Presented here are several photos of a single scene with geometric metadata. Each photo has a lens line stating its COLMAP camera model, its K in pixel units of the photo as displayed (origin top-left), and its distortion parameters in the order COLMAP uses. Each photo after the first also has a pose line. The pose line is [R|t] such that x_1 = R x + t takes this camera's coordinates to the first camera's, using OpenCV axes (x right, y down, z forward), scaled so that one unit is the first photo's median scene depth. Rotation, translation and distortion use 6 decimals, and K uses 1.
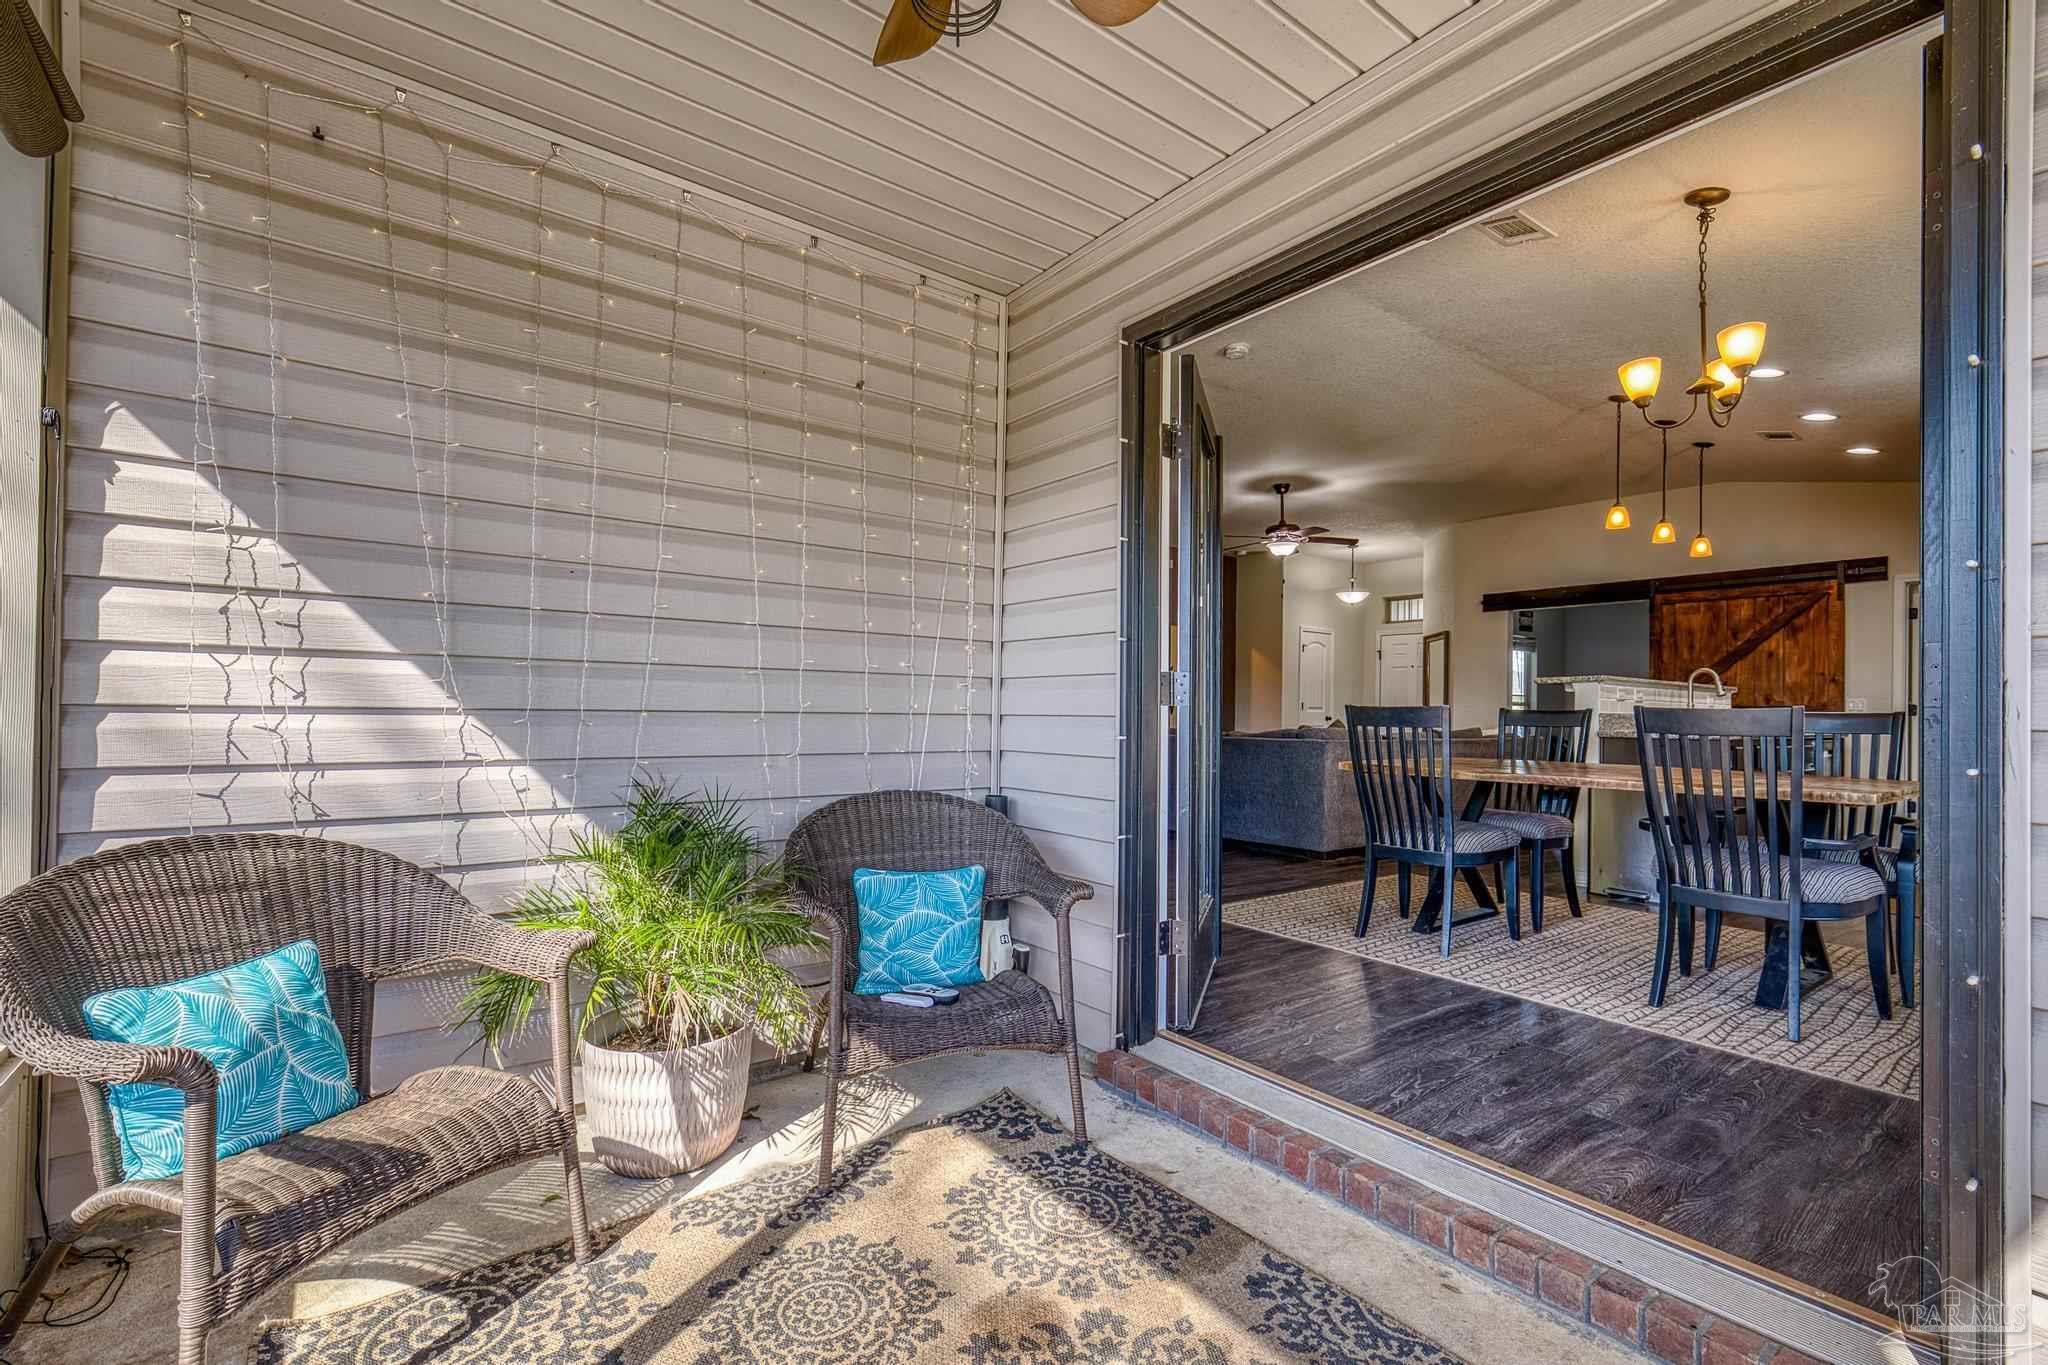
lens RADIAL K [[865.1, 0, 1039.9], [0, 865.1, 700.0], [0, 0, 1]] dist [0.002541, -0.000639]
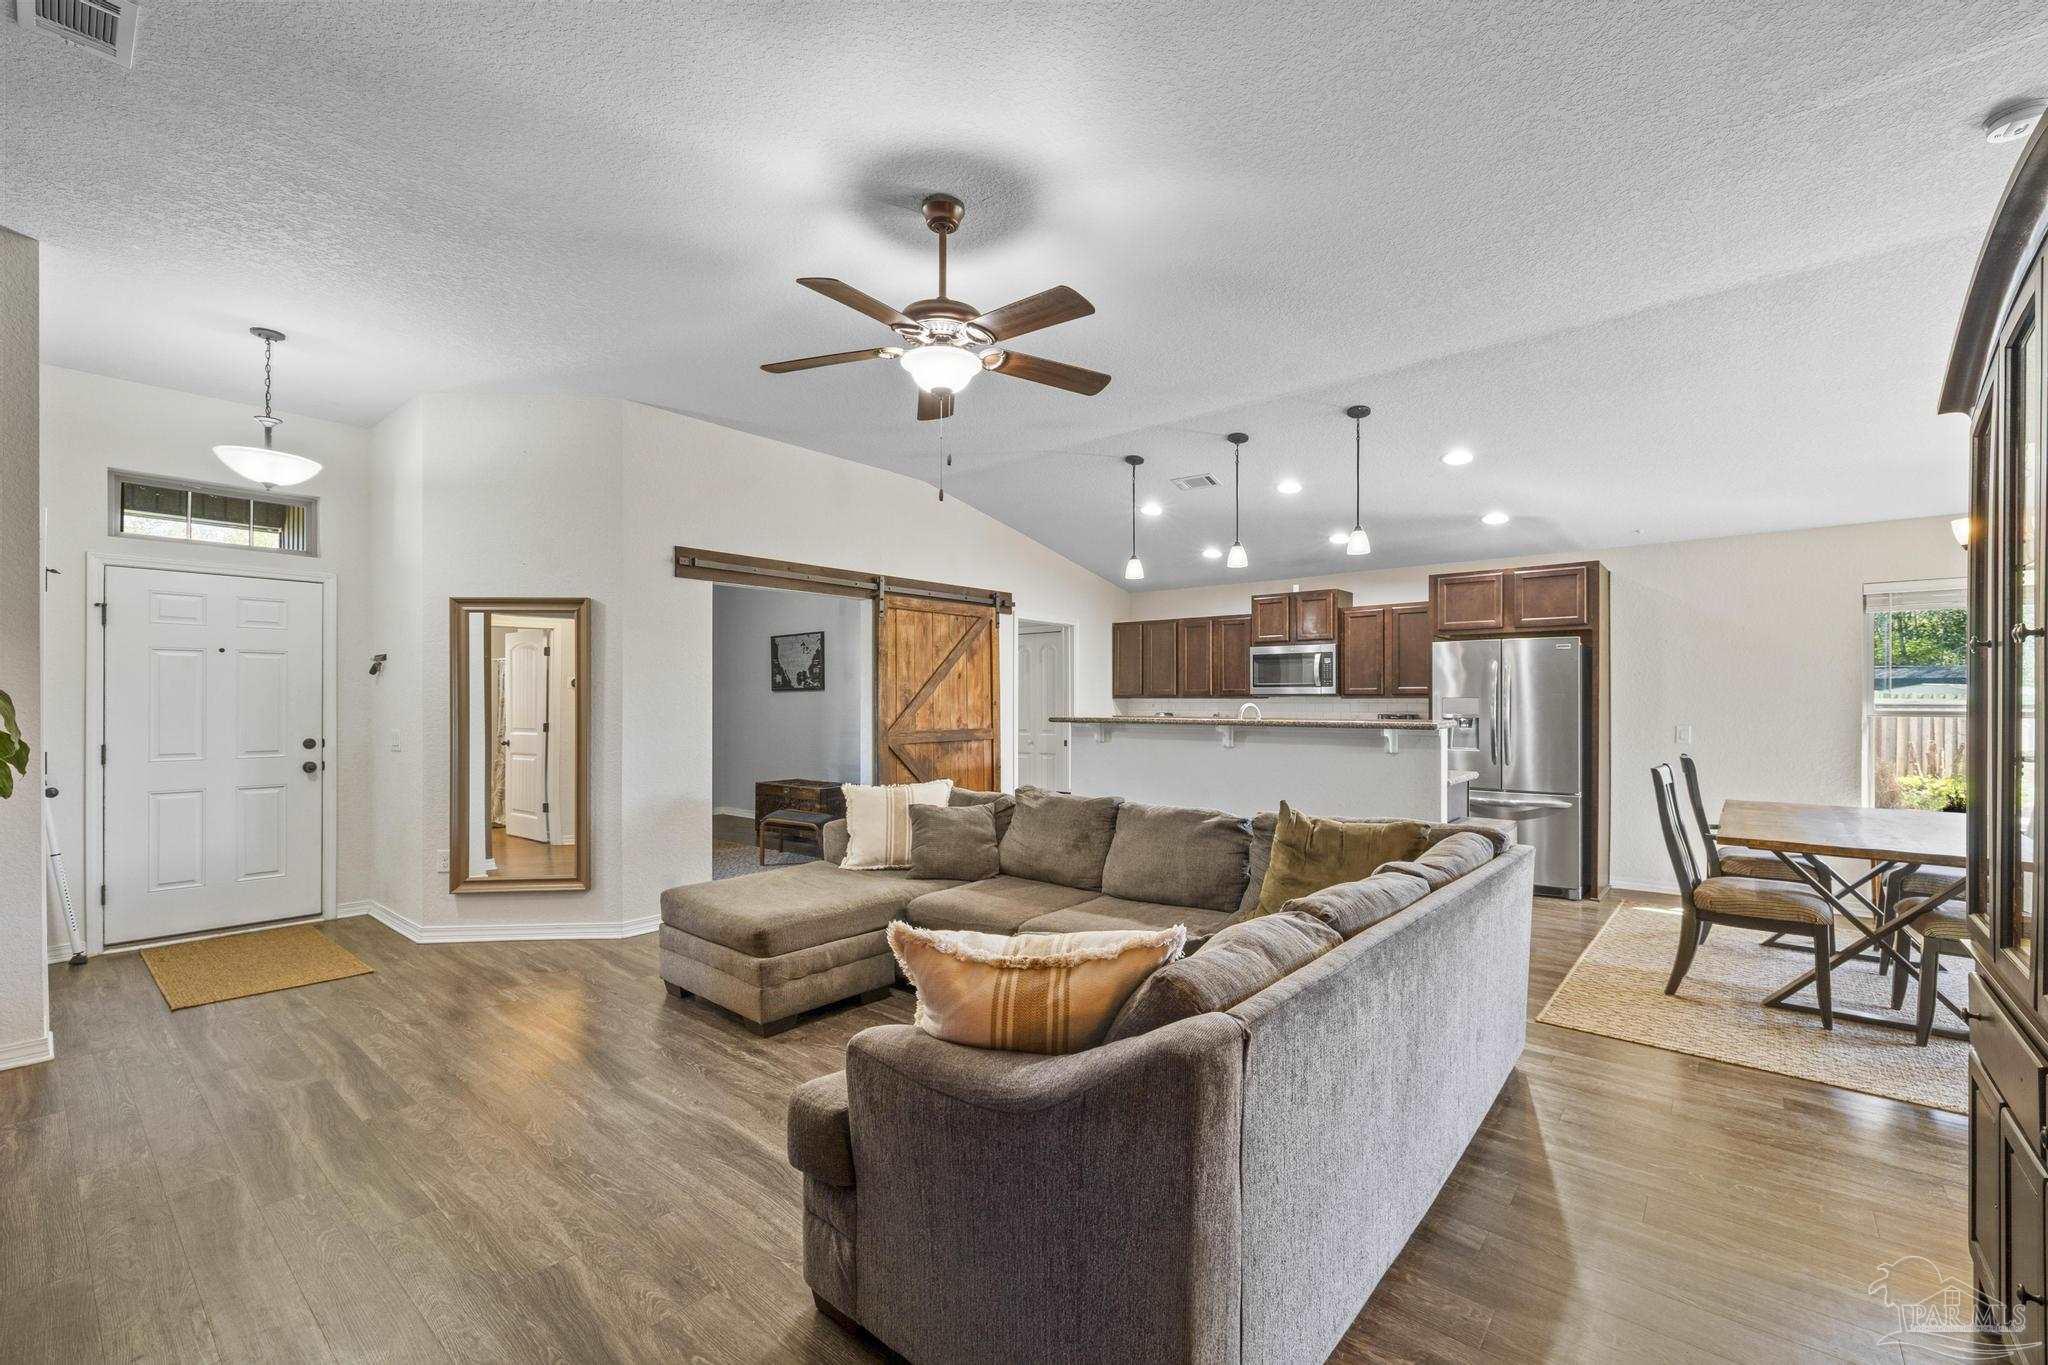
lens RADIAL K [[865.1, 0, 1040.2], [0, 865.1, 696.2], [0, 0, 1]] dist [0.002541, -0.000639]
pose [[-0.230939, -0.013426, 0.972876, -0.112051], [-0.010875, 0.999878, 0.011218, -0.041341], [-0.972907, -0.007989, -0.231057, 1.129505]]
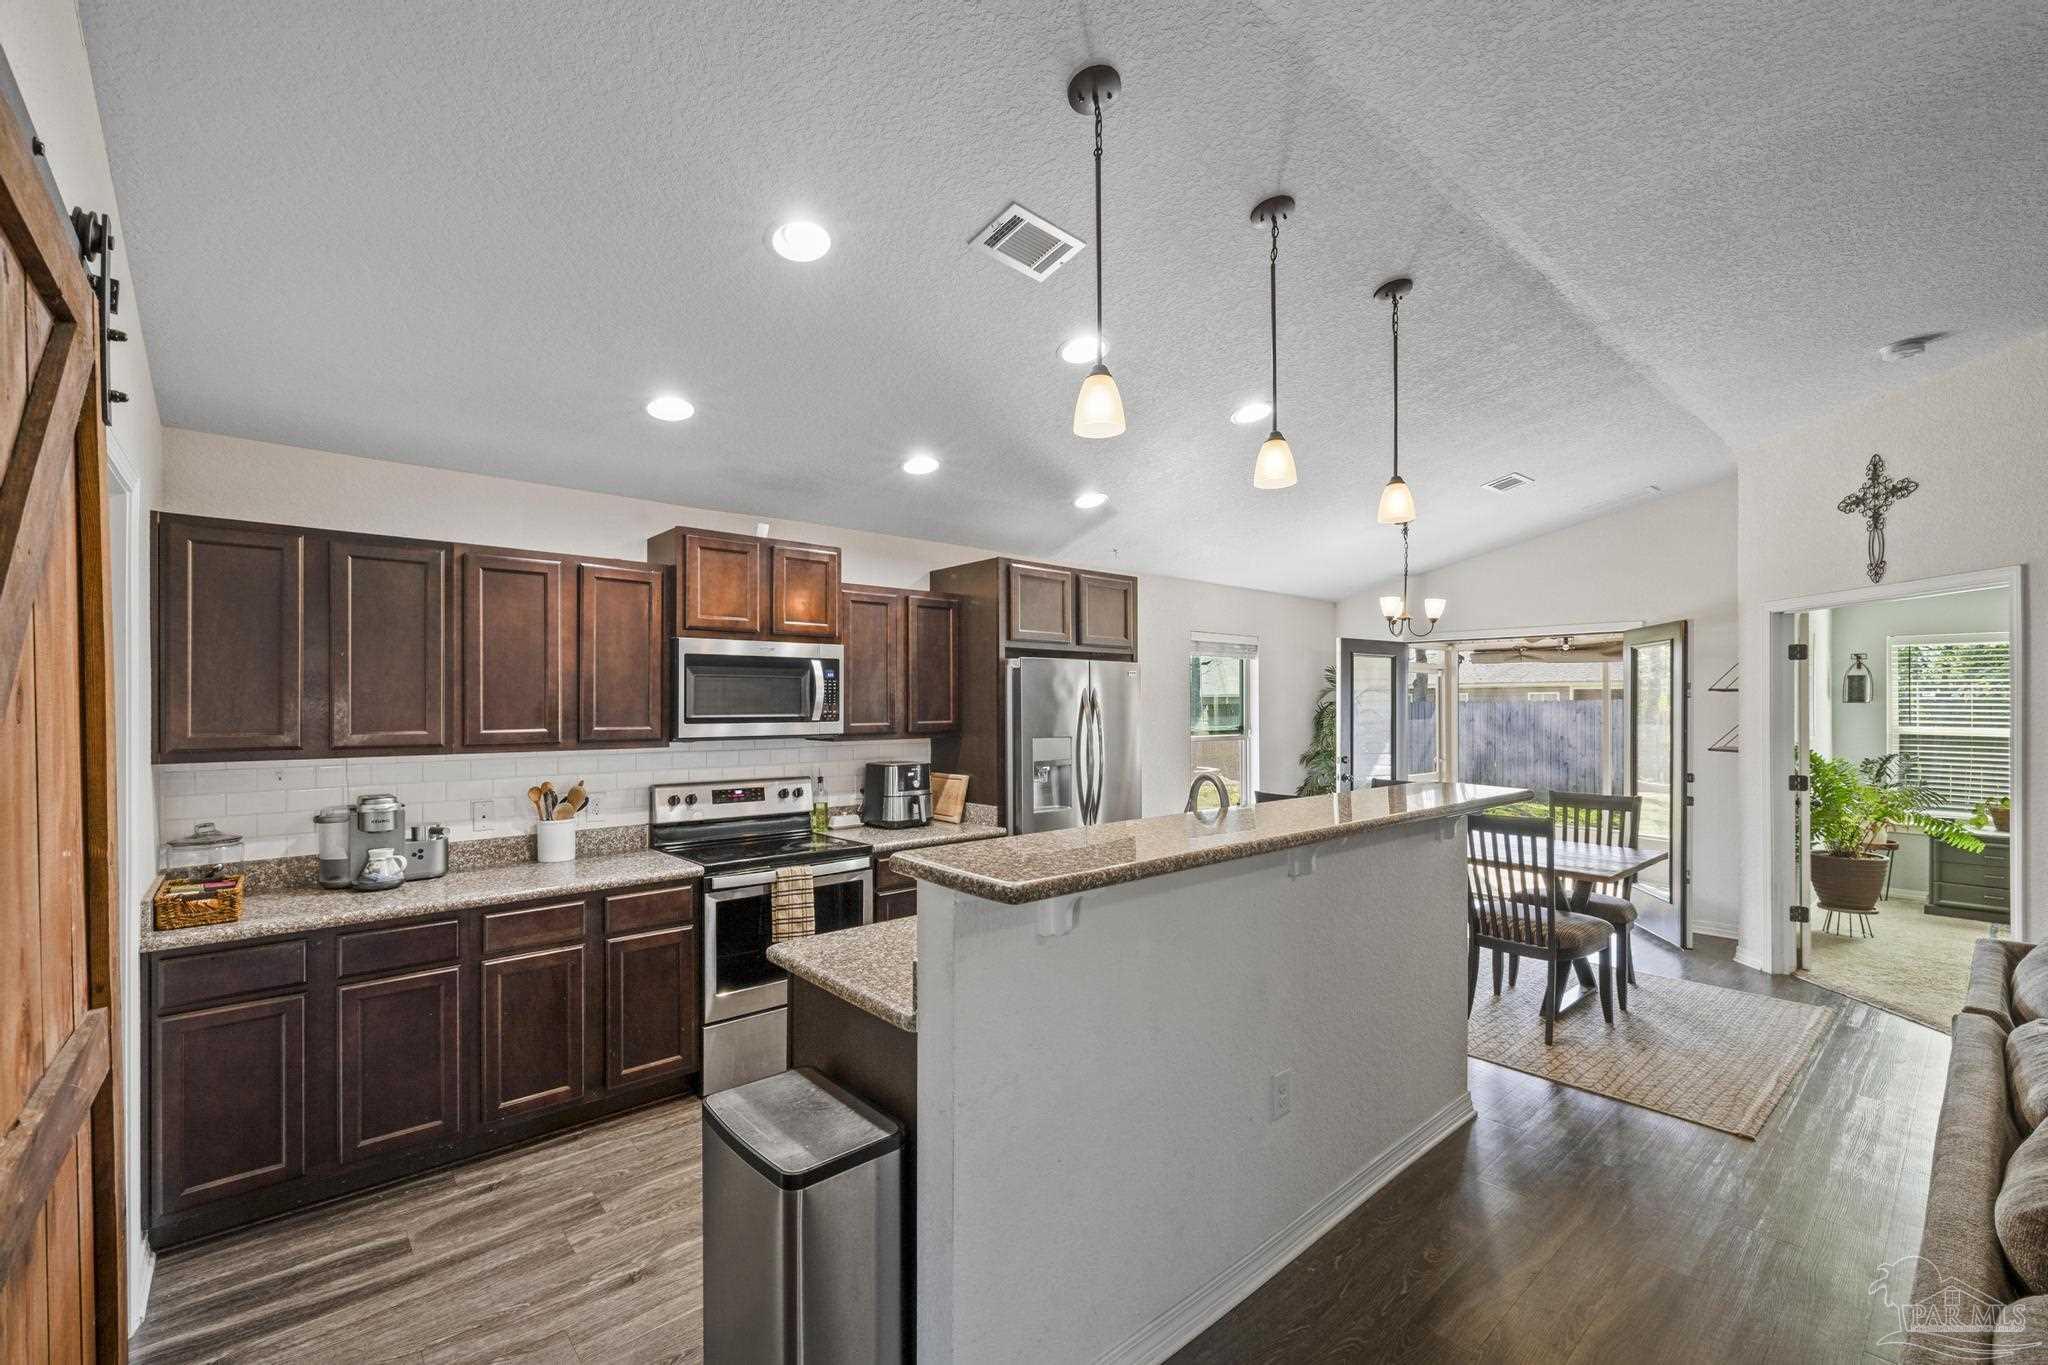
lens RADIAL K [[865.1, 0, 1017.0], [0, 865.1, 701.5], [0, 0, 1]] dist [0.002541, -0.000639]
pose [[-0.997343, -0.015134, -0.071256, 0.704811], [-0.014411, 0.999839, -0.010655, -0.053181], [0.071405, -0.009600, -0.997401, 1.138255]]
